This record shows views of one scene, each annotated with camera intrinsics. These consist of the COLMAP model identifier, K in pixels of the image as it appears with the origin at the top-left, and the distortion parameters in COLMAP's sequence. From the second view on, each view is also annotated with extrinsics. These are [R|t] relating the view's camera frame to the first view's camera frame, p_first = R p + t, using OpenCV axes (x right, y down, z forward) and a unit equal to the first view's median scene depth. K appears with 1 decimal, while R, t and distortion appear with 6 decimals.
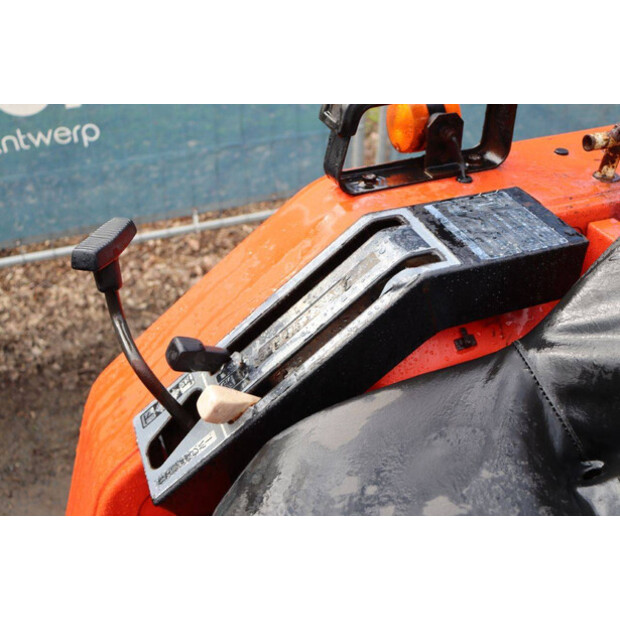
lens RADIAL K [[613.0, 0, 314.2], [0, 613.0, 311.8], [0, 0, 1]] dist [-0.026721, 0.000000]
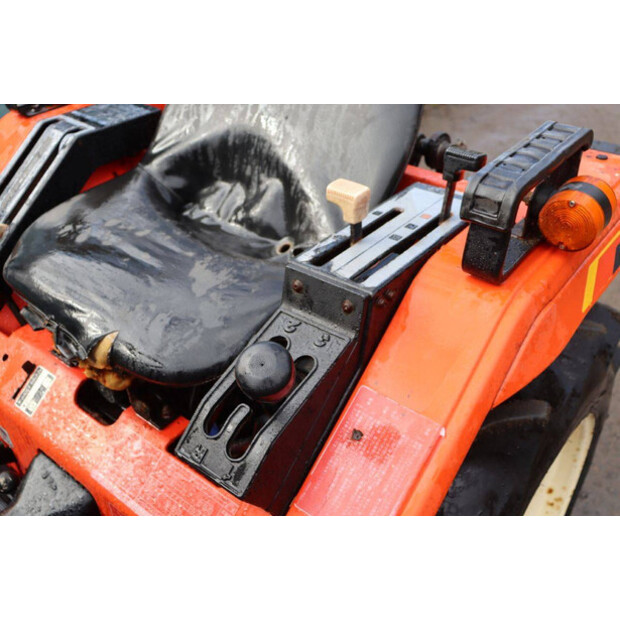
lens RADIAL K [[613.0, 0, 307.2], [0, 613.0, 310.2], [0, 0, 1]] dist [-0.026721, 0.000000]
pose [[0.876372, -0.308624, 0.369762, -0.057596], [0.319519, 0.947001, 0.033129, 0.566988], [-0.360390, 0.089112, 0.928535, -0.907072]]
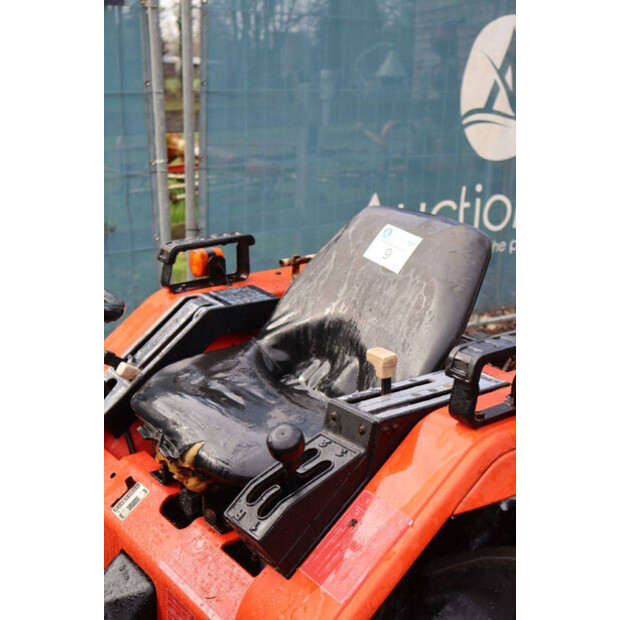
lens RADIAL K [[873.3, 0, 308.8], [0, 873.3, 309.0], [0, 0, 1]] dist [0.097129, 0.000000]
pose [[0.973111, -0.075207, 0.217714, -0.170169], [0.150436, 0.923272, -0.353466, 1.102450], [-0.174426, 0.376713, 0.909760, -2.007451]]
